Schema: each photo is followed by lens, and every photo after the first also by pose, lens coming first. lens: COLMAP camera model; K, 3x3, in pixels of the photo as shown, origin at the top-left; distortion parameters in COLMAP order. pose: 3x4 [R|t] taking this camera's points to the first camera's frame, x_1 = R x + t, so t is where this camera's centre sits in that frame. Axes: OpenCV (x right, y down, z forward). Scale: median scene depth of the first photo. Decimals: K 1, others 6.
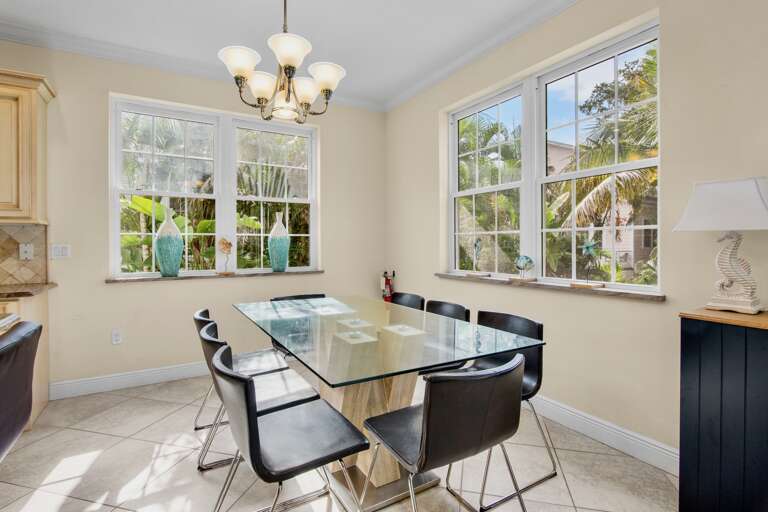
lens RADIAL K [[377.5, 0, 381.6], [0, 377.5, 247.3], [0, 0, 1]] dist [-0.007258, -0.000700]
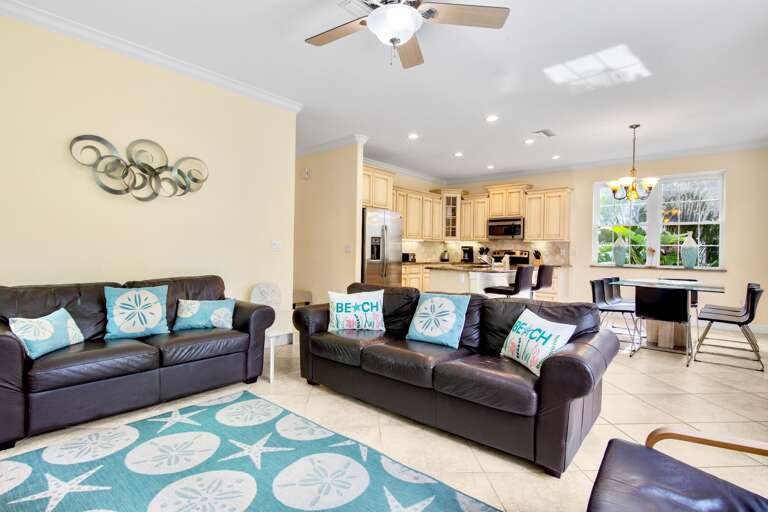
lens RADIAL K [[377.5, 0, 381.6], [0, 377.5, 247.3], [0, 0, 1]] dist [-0.007258, -0.000700]
pose [[0.297085, -0.000670, -0.954851, 0.851802], [-0.032135, 0.999426, -0.010700, 0.033540], [0.954310, 0.033863, 0.296893, -0.704680]]
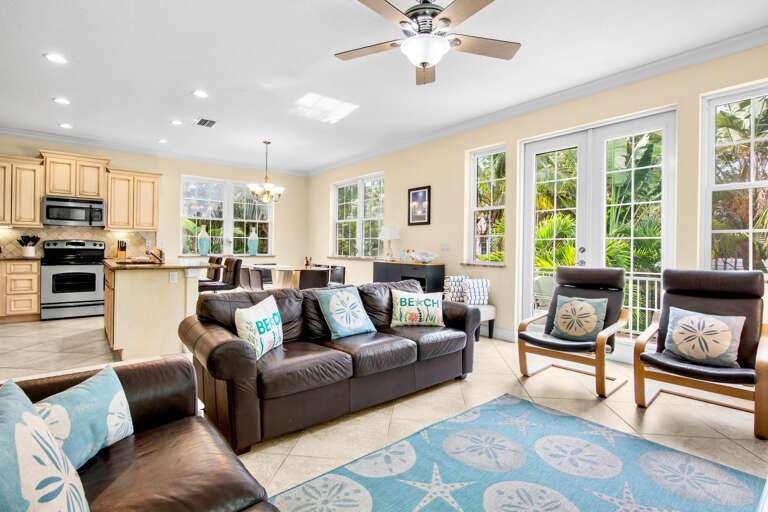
lens RADIAL K [[377.5, 0, 381.6], [0, 377.5, 247.3], [0, 0, 1]] dist [-0.007258, -0.000700]
pose [[0.990494, 0.018050, 0.136369, 0.145432], [-0.015978, 0.999740, -0.016277, 0.039895], [-0.136627, 0.013944, 0.990524, -1.155679]]
